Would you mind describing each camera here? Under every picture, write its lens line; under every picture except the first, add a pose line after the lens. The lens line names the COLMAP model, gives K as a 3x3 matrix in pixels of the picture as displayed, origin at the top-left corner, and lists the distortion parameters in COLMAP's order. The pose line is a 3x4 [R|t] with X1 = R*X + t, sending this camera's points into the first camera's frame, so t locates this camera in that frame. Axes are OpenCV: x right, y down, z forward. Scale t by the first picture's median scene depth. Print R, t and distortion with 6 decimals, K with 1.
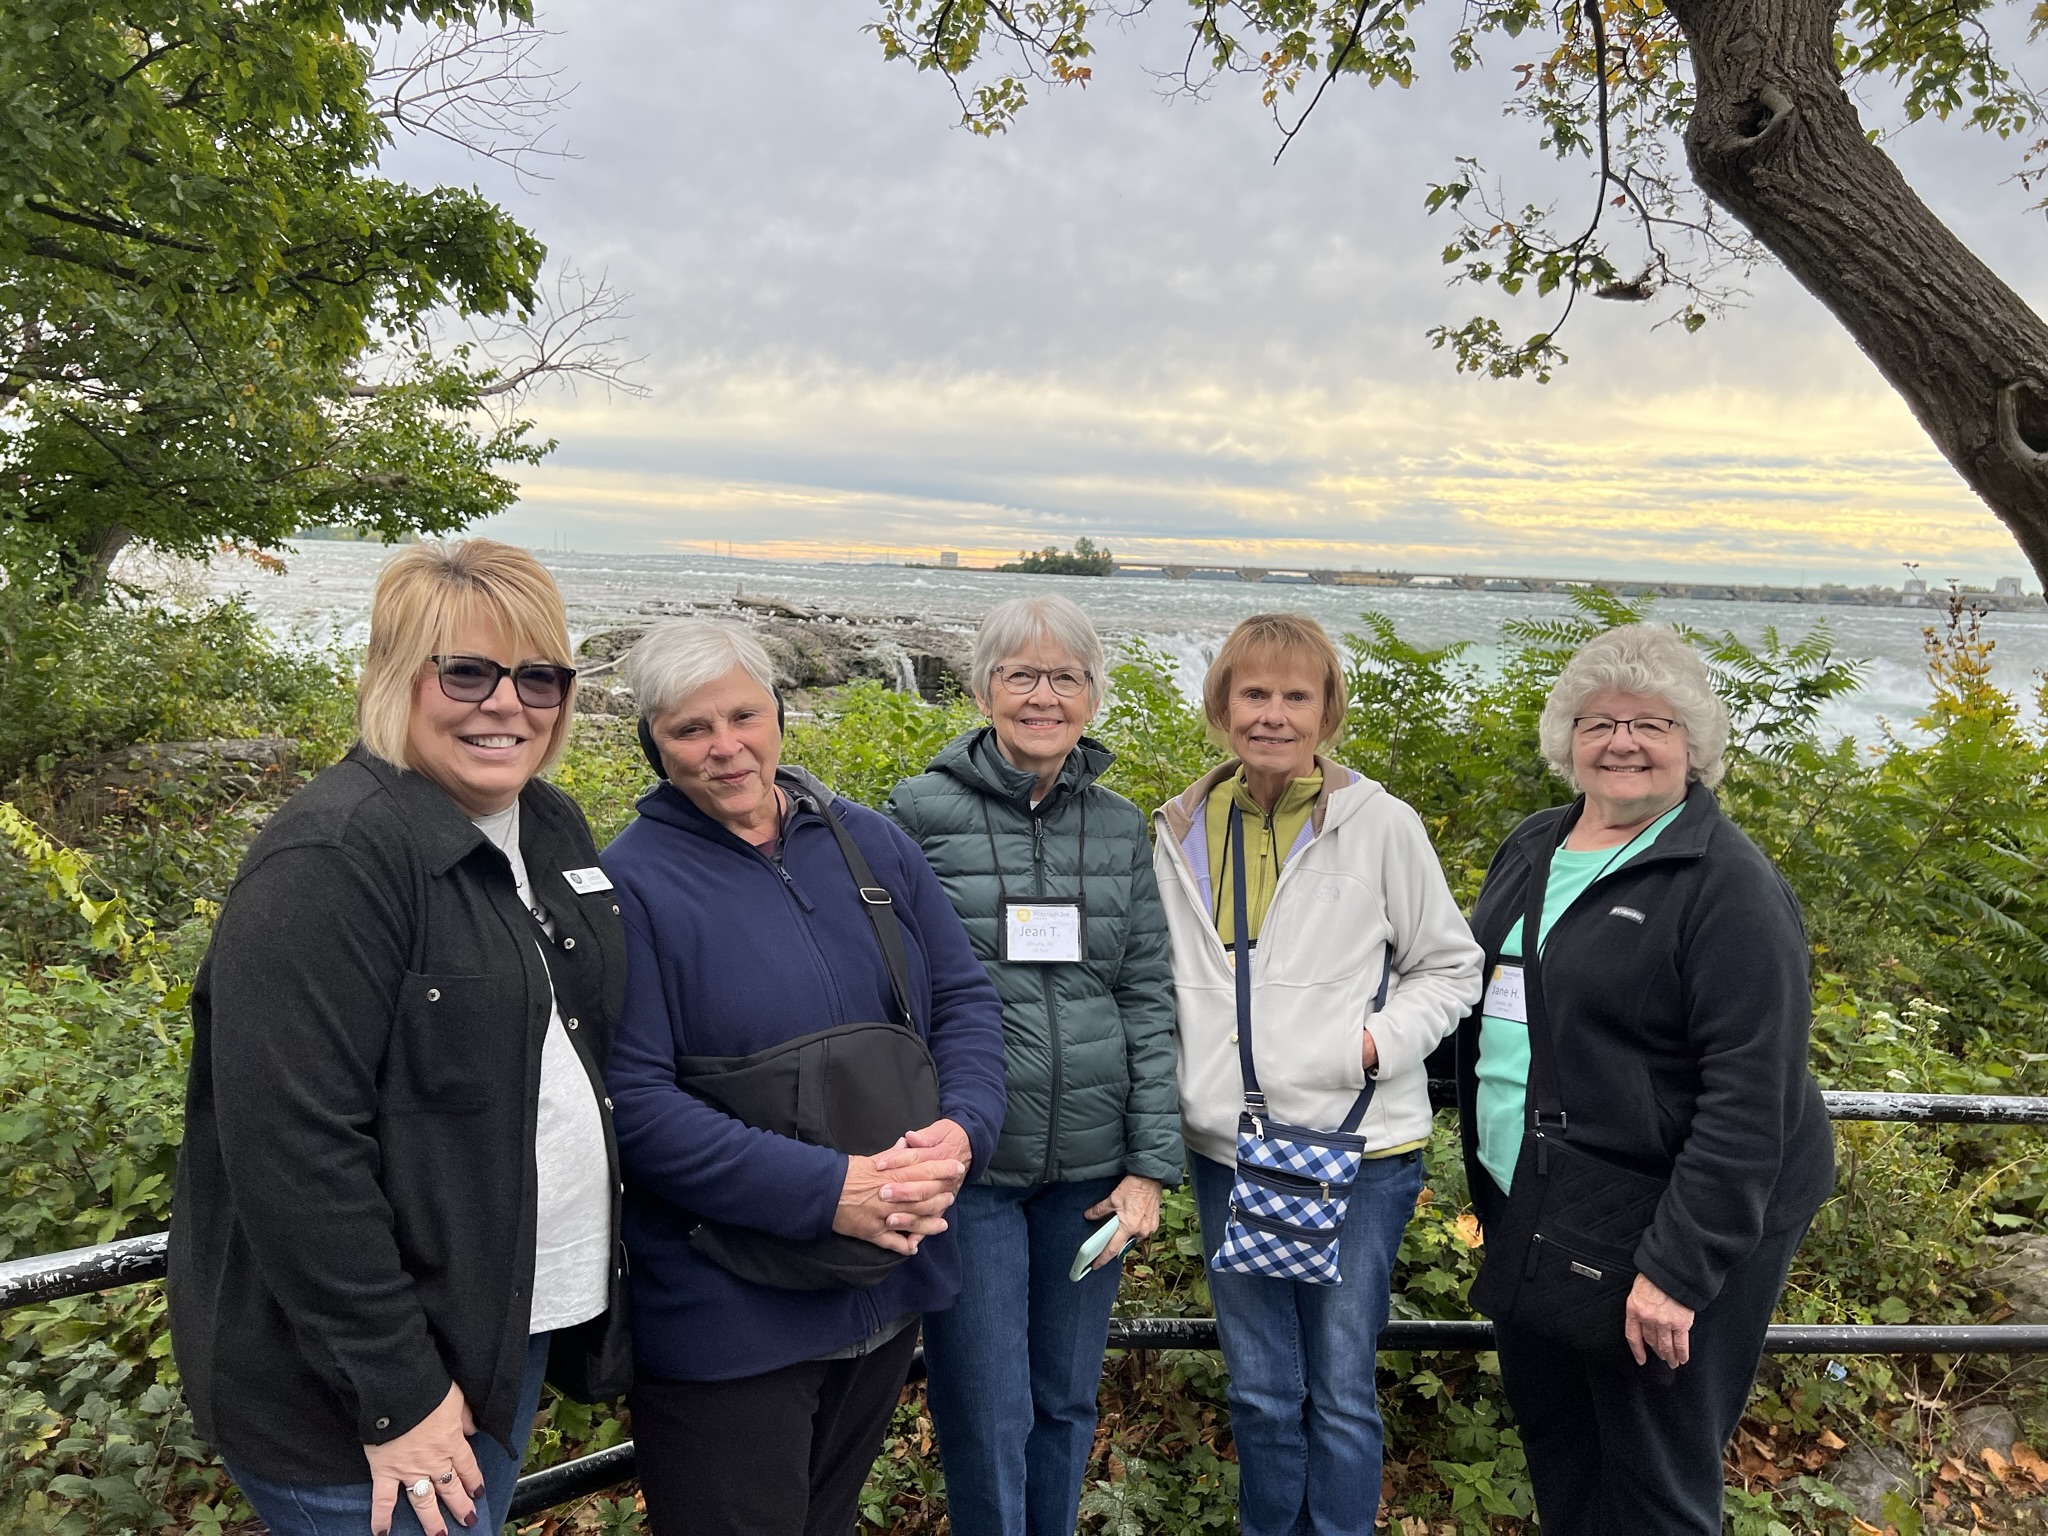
lens RADIAL K [[1527.1, 0, 975.9], [0, 1527.1, 722.3], [0, 0, 1]] dist [0.003870, -0.019278]
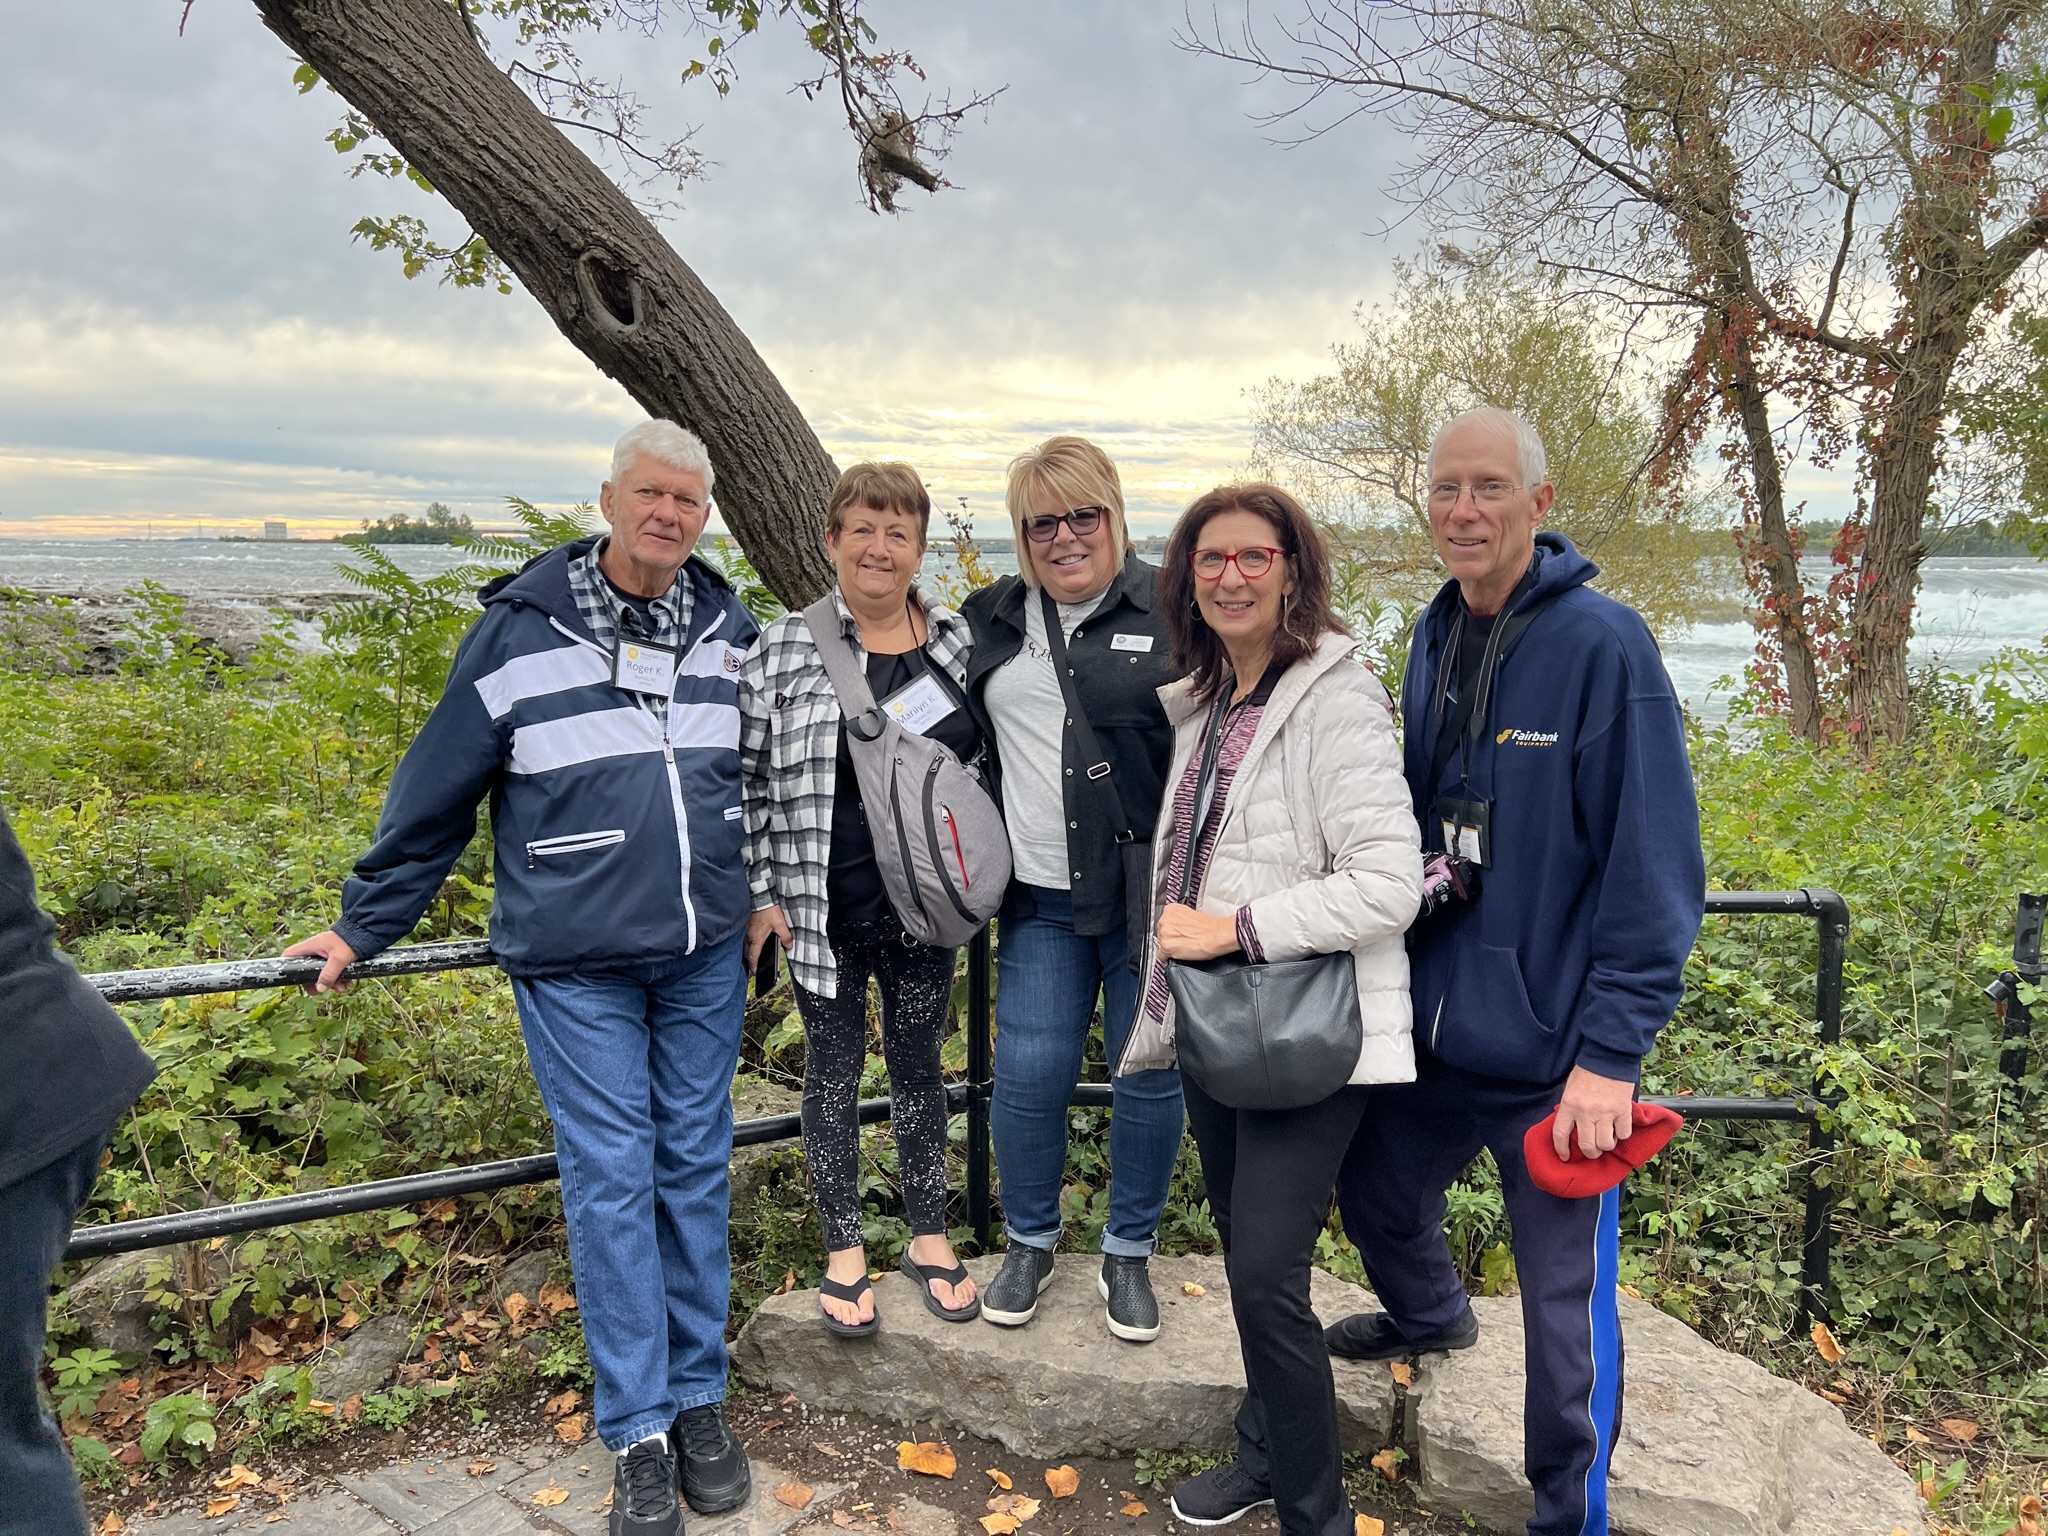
lens RADIAL K [[1527.1, 0, 1042.2], [0, 1527.1, 770.7], [0, 0, 1]] dist [0.003870, -0.019278]
pose [[0.905194, -0.089062, 0.415561, 0.493587], [0.066108, 0.995401, 0.069332, 0.067236], [-0.419825, -0.035287, 0.906919, -0.056860]]
